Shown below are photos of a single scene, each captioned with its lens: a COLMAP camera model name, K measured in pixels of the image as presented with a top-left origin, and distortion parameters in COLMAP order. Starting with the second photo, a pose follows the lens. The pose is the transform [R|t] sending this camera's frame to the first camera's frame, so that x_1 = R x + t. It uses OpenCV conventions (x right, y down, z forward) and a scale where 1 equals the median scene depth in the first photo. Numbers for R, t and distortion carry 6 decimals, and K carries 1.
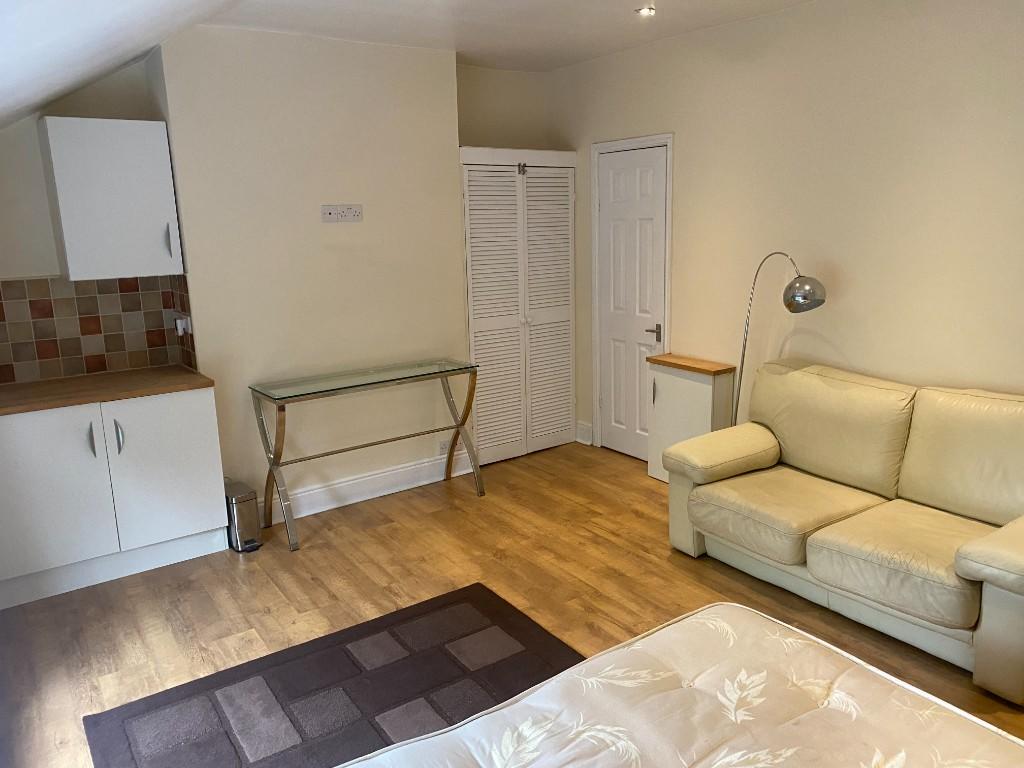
lens RADIAL K [[781.2, 0, 513.8], [0, 781.2, 386.8], [0, 0, 1]] dist [0.029766, -0.010895]
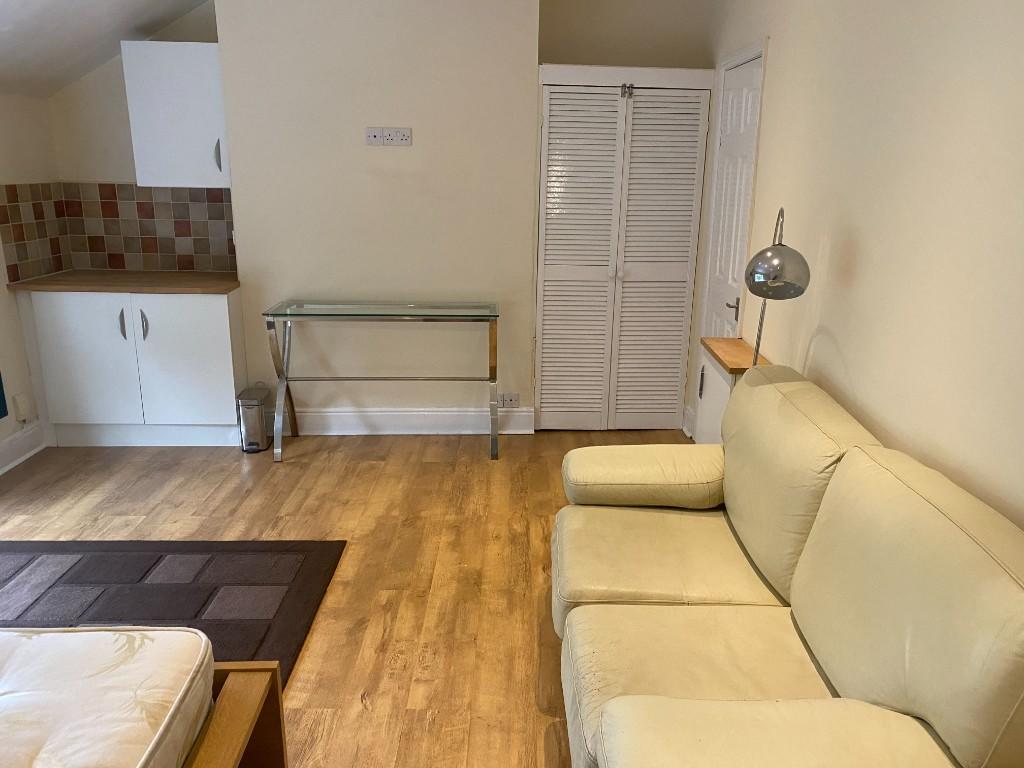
lens RADIAL K [[781.2, 0, 516.5], [0, 781.2, 376.3], [0, 0, 1]] dist [0.029766, -0.010895]
pose [[0.826668, 0.187035, -0.530696, 0.517167], [-0.156964, 0.982353, 0.101710, -0.059386], [0.540354, -0.000780, 0.841437, 0.297405]]
